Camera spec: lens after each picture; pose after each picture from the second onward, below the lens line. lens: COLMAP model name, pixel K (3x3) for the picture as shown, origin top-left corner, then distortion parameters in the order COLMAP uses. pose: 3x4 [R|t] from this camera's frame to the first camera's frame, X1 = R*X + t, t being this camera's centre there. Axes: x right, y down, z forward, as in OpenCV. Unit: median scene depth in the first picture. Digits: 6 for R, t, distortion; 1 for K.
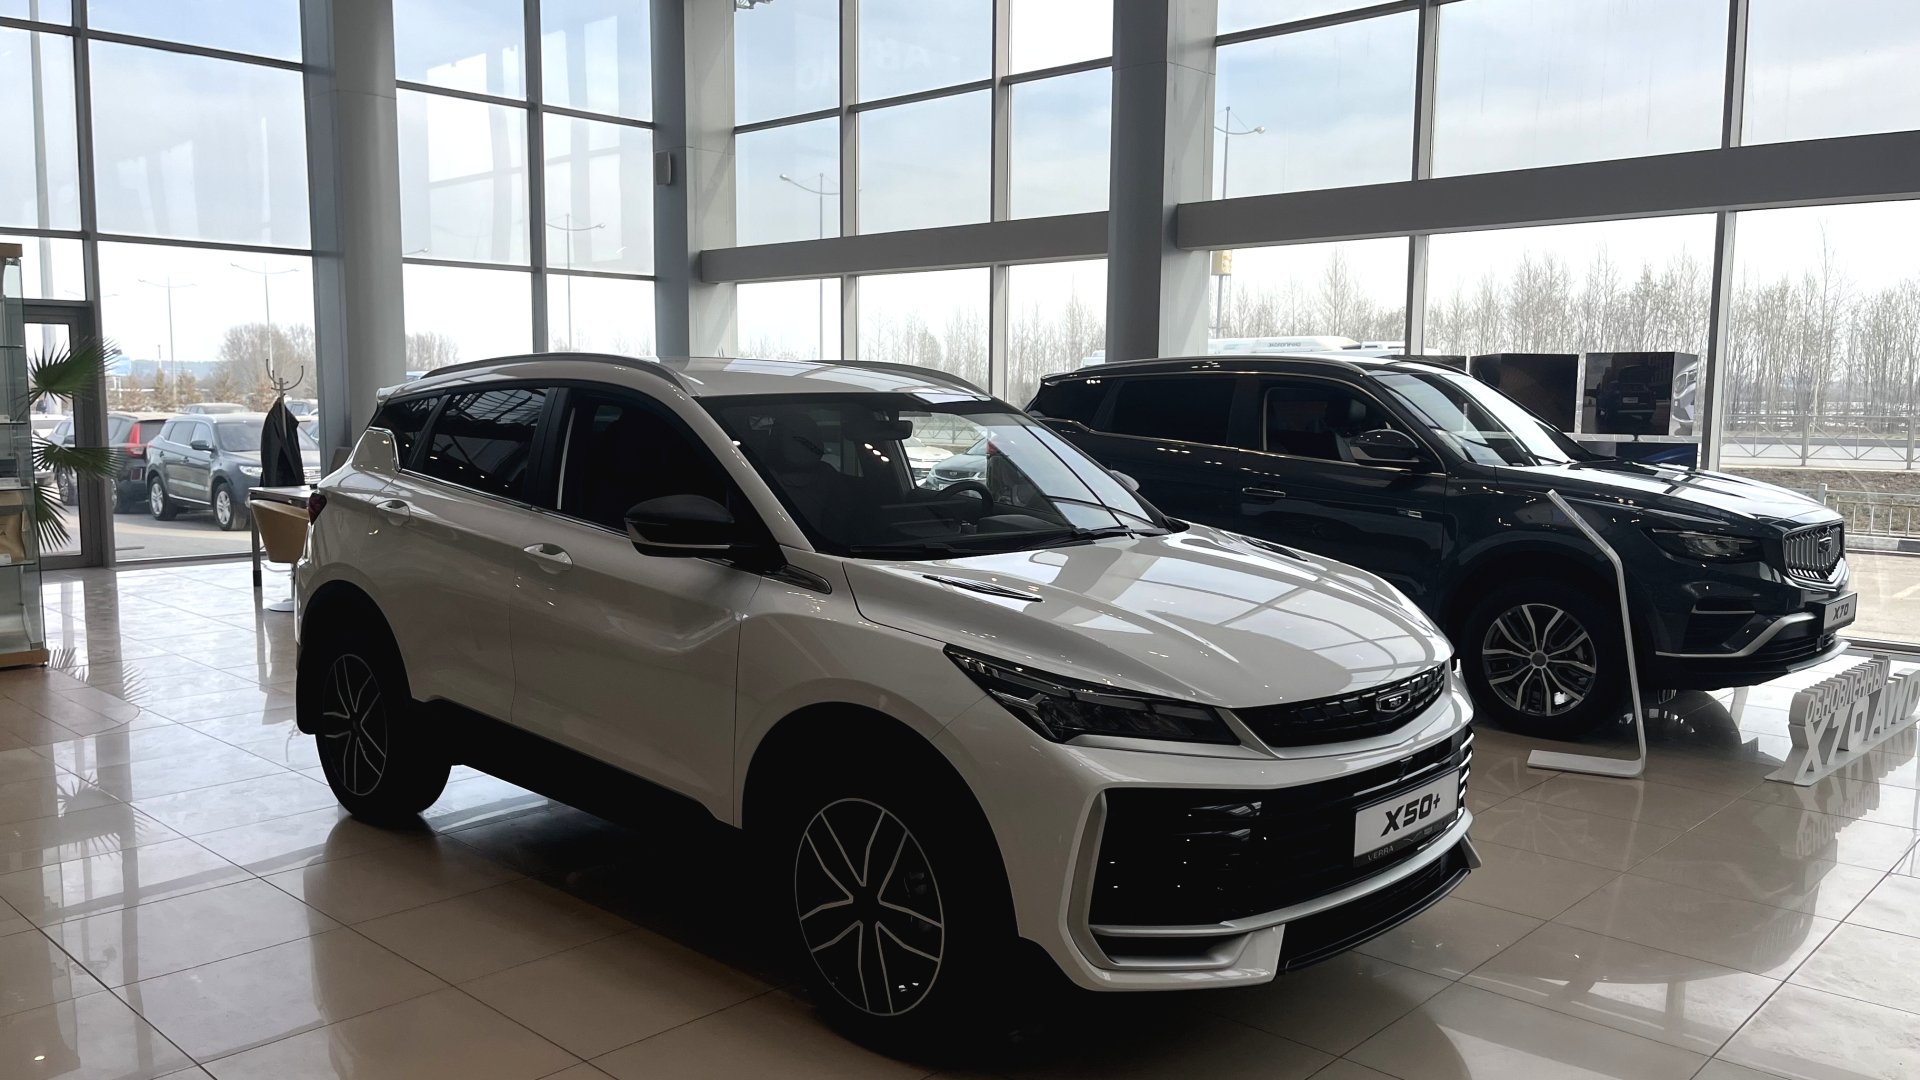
lens RADIAL K [[1462.1, 0, 950.7], [0, 1462.1, 532.0], [0, 0, 1]] dist [0.074711, -0.100753]
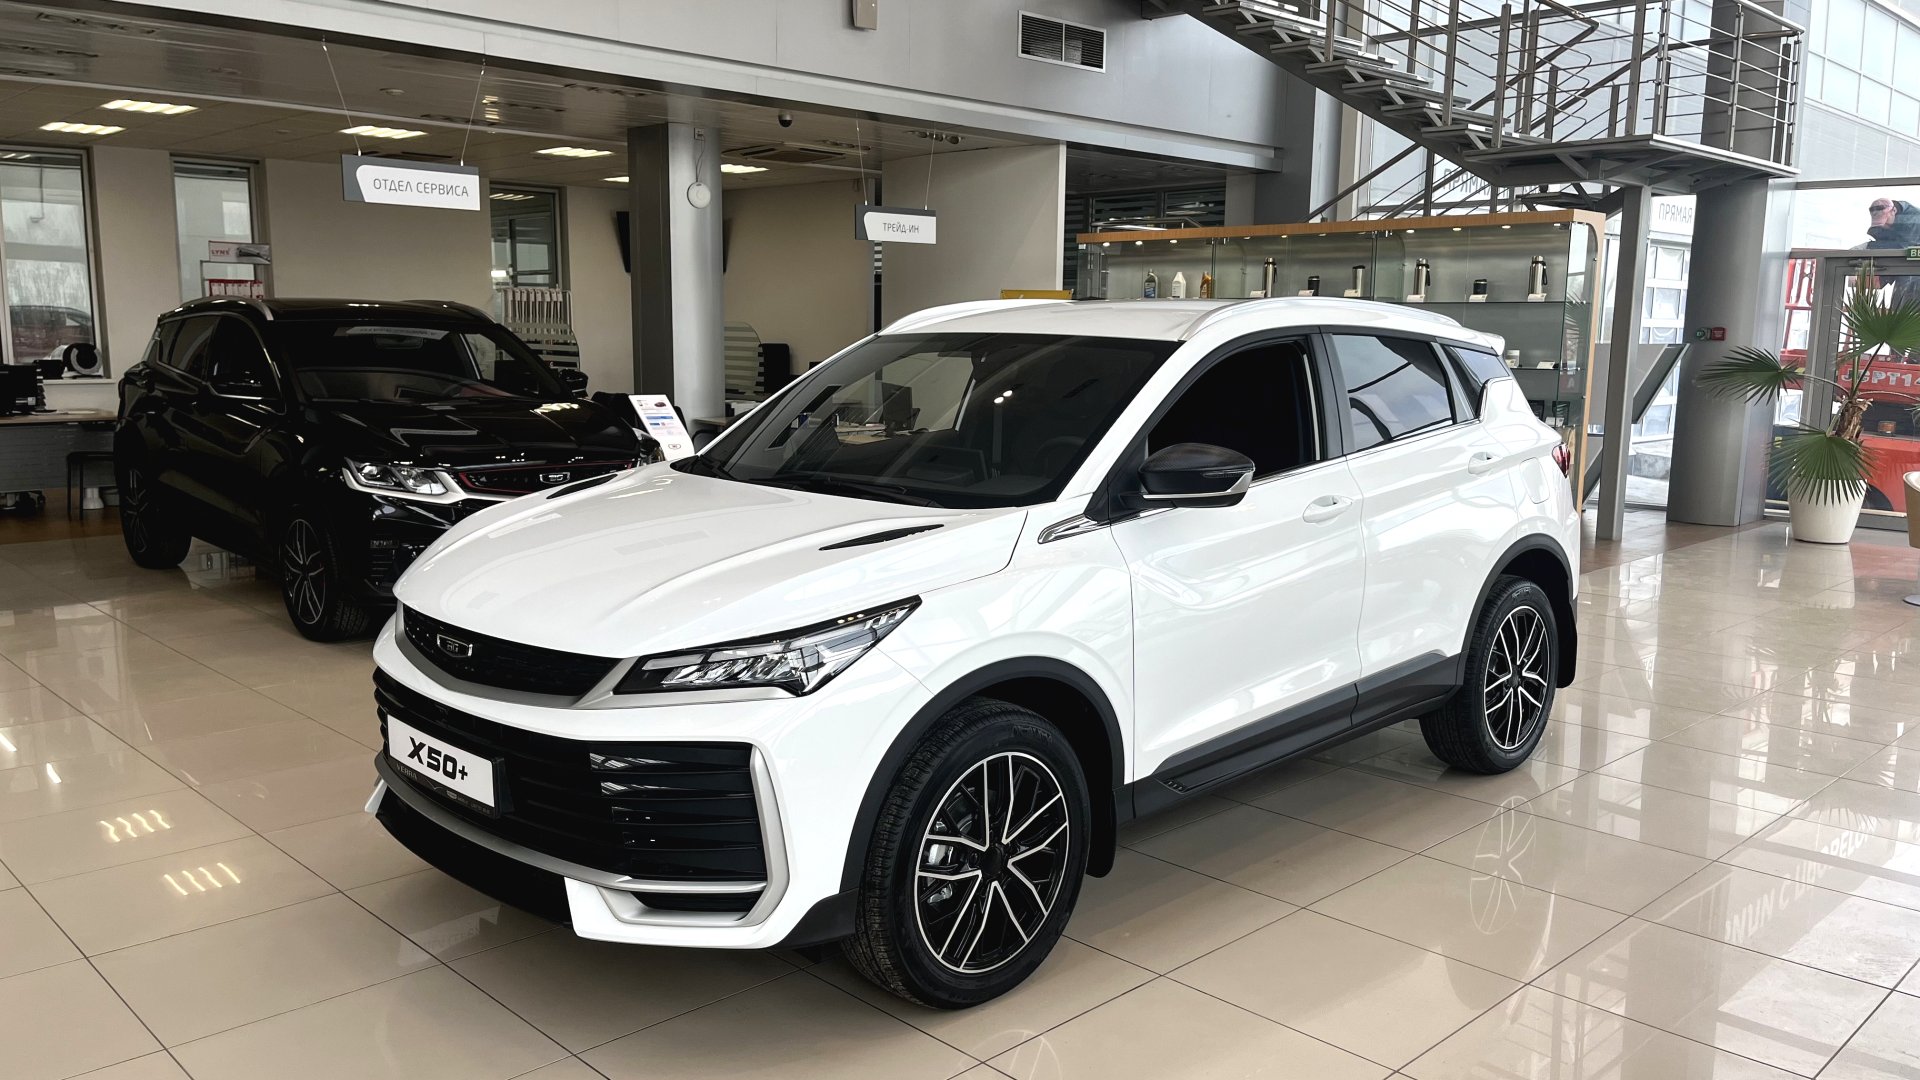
lens RADIAL K [[1462.1, 0, 950.7], [0, 1462.1, 532.0], [0, 0, 1]] dist [0.074711, -0.100753]
pose [[-0.027631, 0.138824, -0.989931, 0.314410], [-0.111897, 0.983656, 0.141068, -0.033583], [0.993336, 0.114668, -0.011646, 0.335874]]
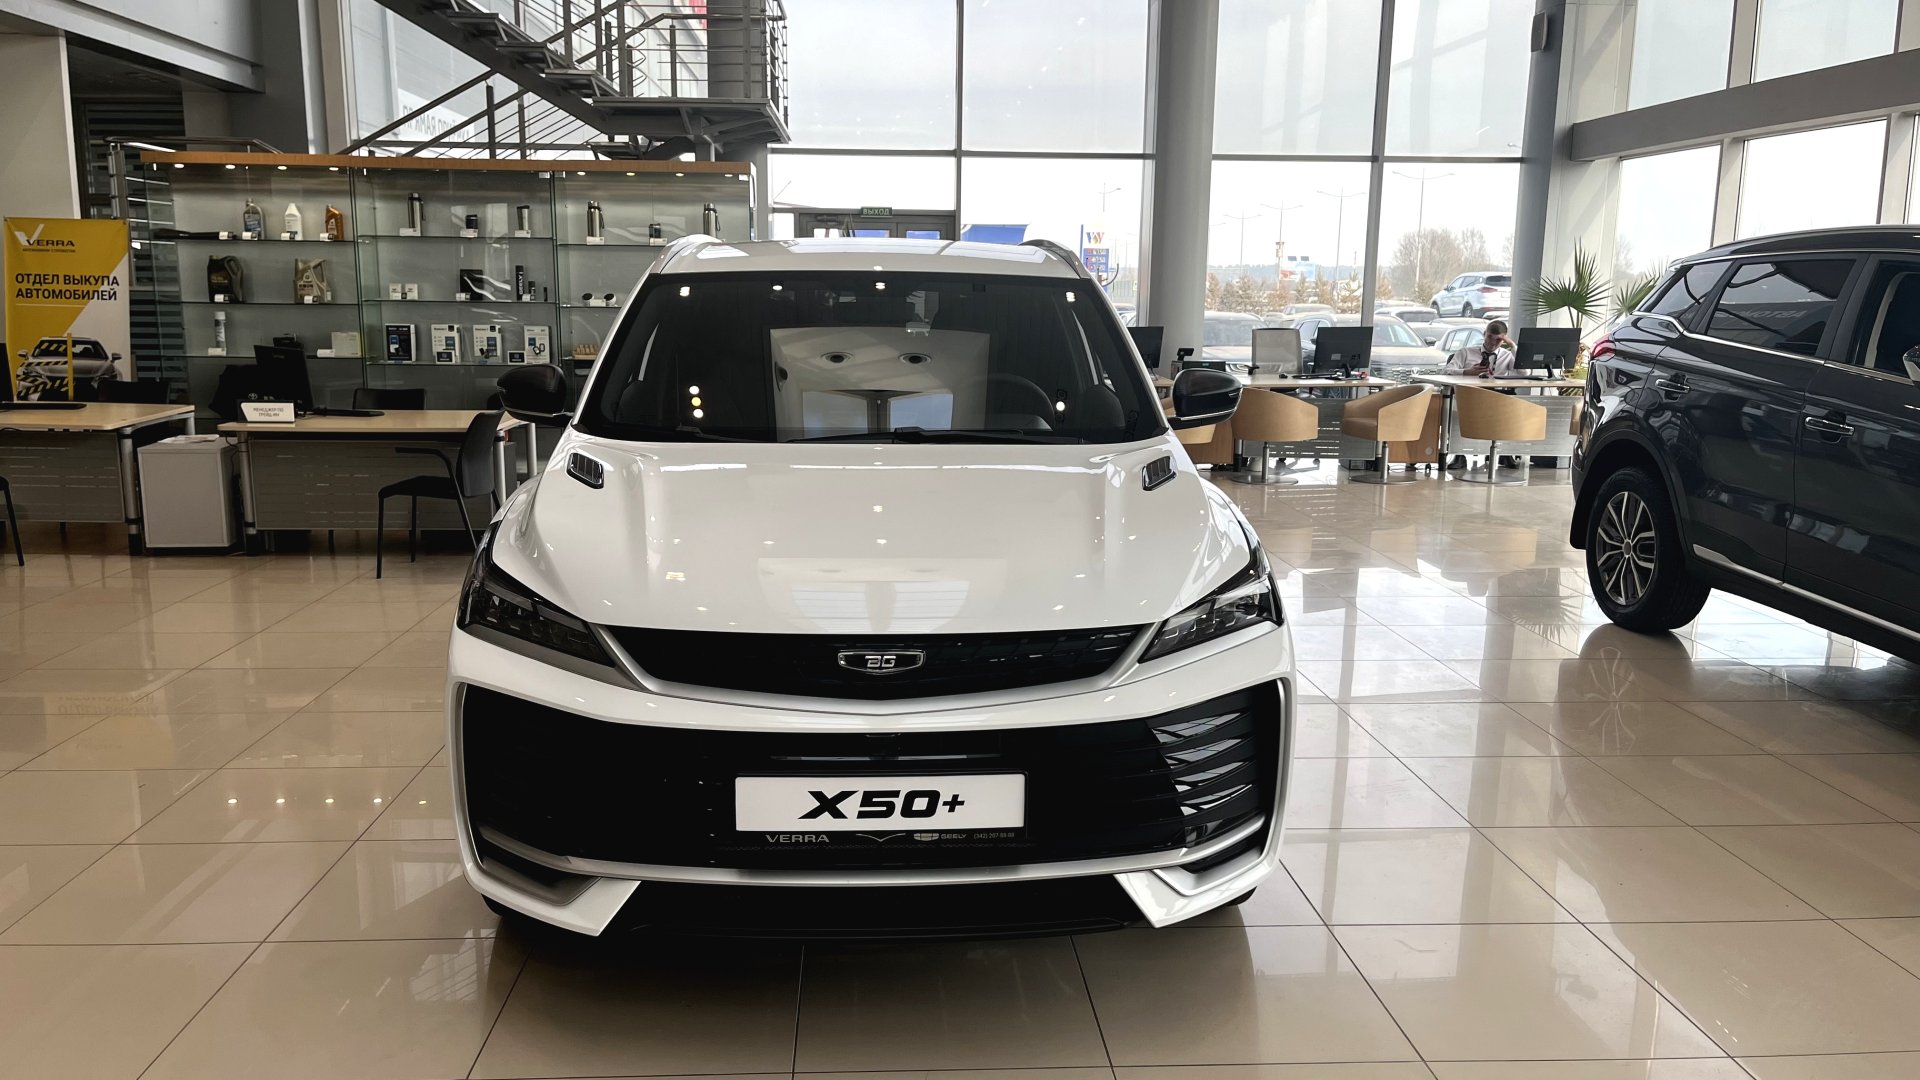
lens RADIAL K [[1462.1, 0, 950.7], [0, 1462.1, 532.0], [0, 0, 1]] dist [0.074711, -0.100753]
pose [[0.731546, 0.117726, -0.671551, 0.212544], [-0.073974, 0.992870, 0.093471, -0.006972], [0.677767, -0.018701, 0.735039, 0.115666]]
